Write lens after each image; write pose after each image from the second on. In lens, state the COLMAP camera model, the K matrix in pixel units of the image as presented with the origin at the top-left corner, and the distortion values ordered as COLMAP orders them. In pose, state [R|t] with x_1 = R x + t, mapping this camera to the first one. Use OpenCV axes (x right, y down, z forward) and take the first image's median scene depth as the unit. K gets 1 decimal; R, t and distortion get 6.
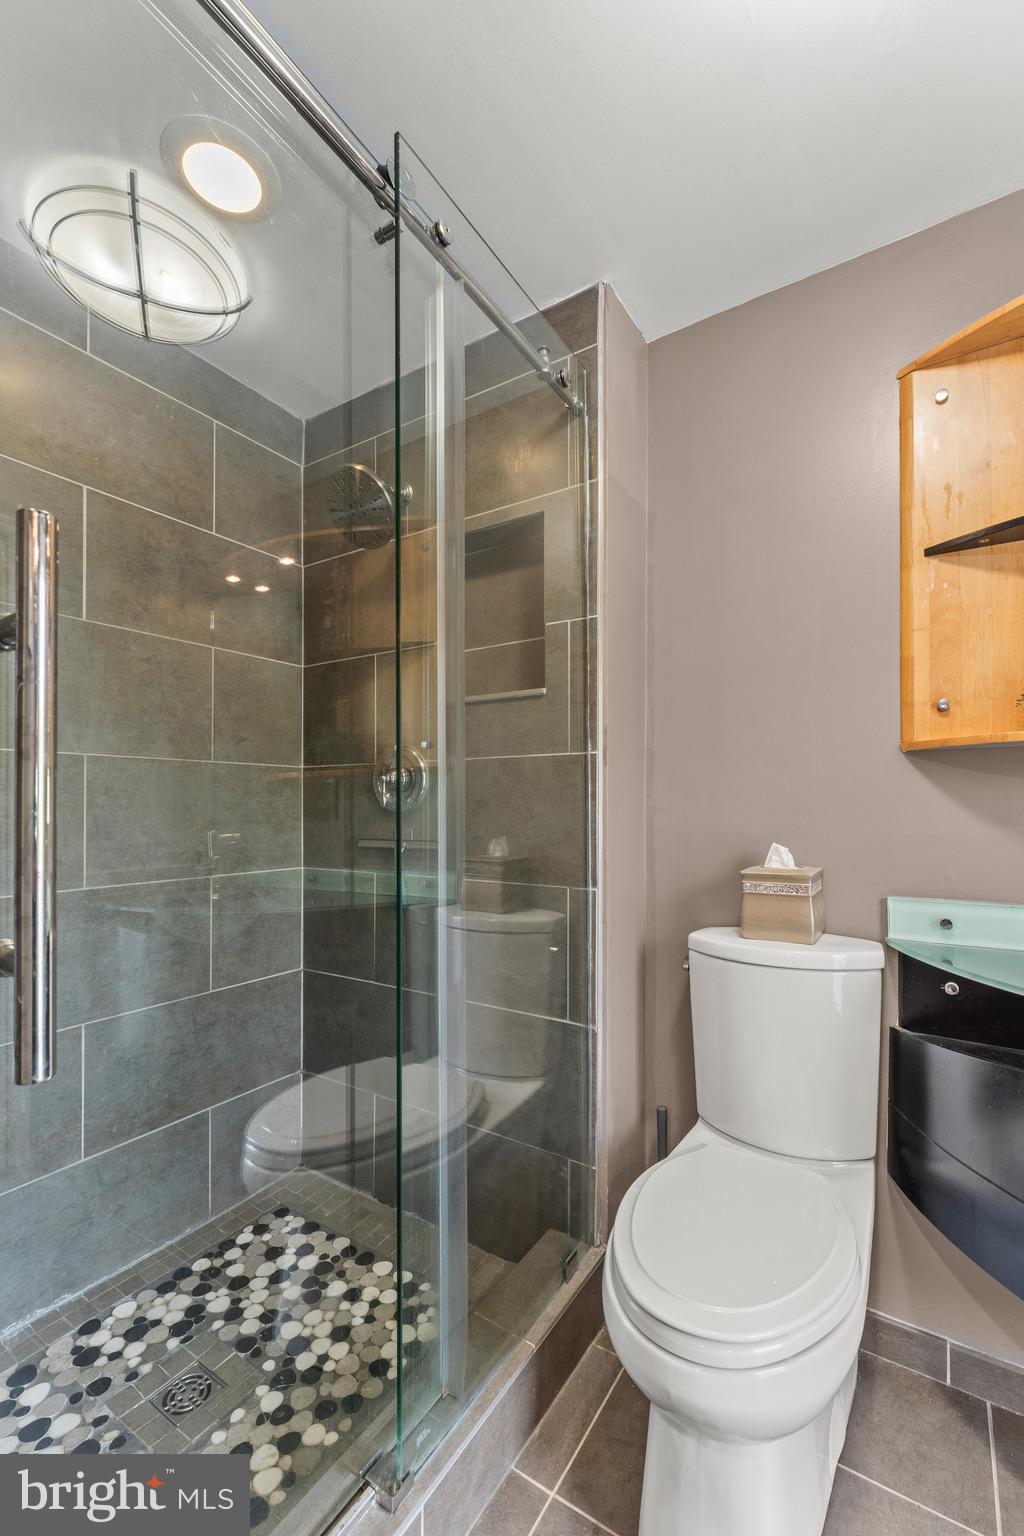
lens RADIAL K [[646.4, 0, 509.1], [0, 646.4, 803.8], [0, 0, 1]] dist [-0.001507, -0.000277]
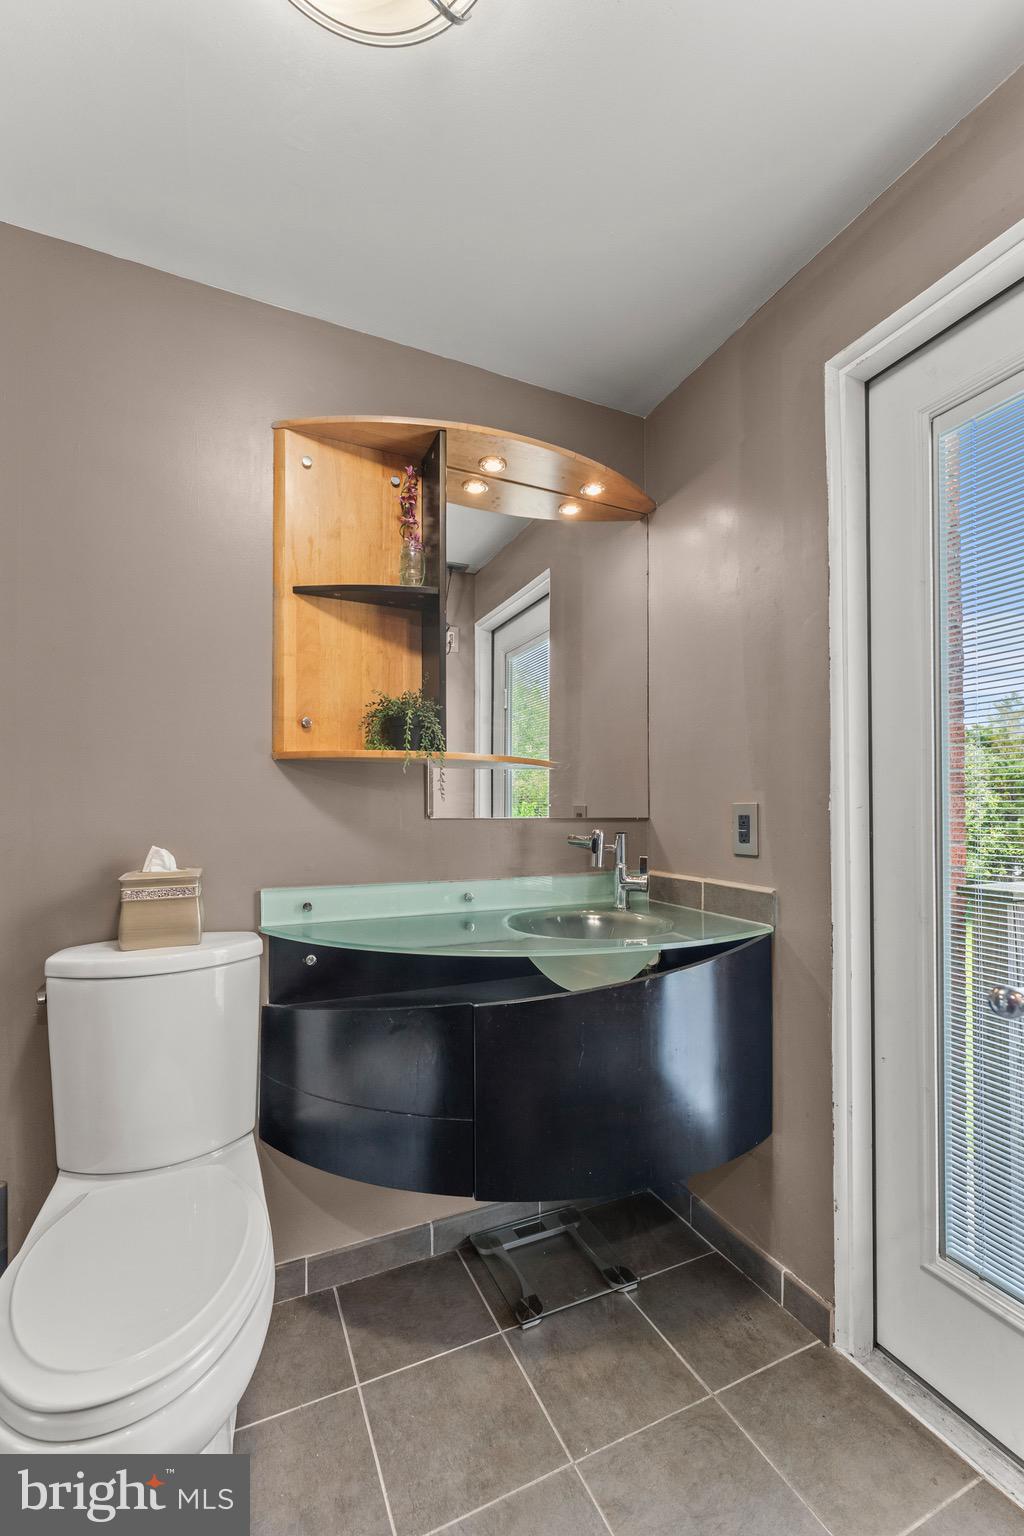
lens RADIAL K [[646.4, 0, 509.1], [0, 646.4, 803.8], [0, 0, 1]] dist [-0.001507, -0.000277]
pose [[0.536256, 0.006031, 0.844034, -0.125517], [-0.005065, 0.999979, -0.003928, -0.000663], [-0.844040, -0.002169, 0.536276, 0.047085]]
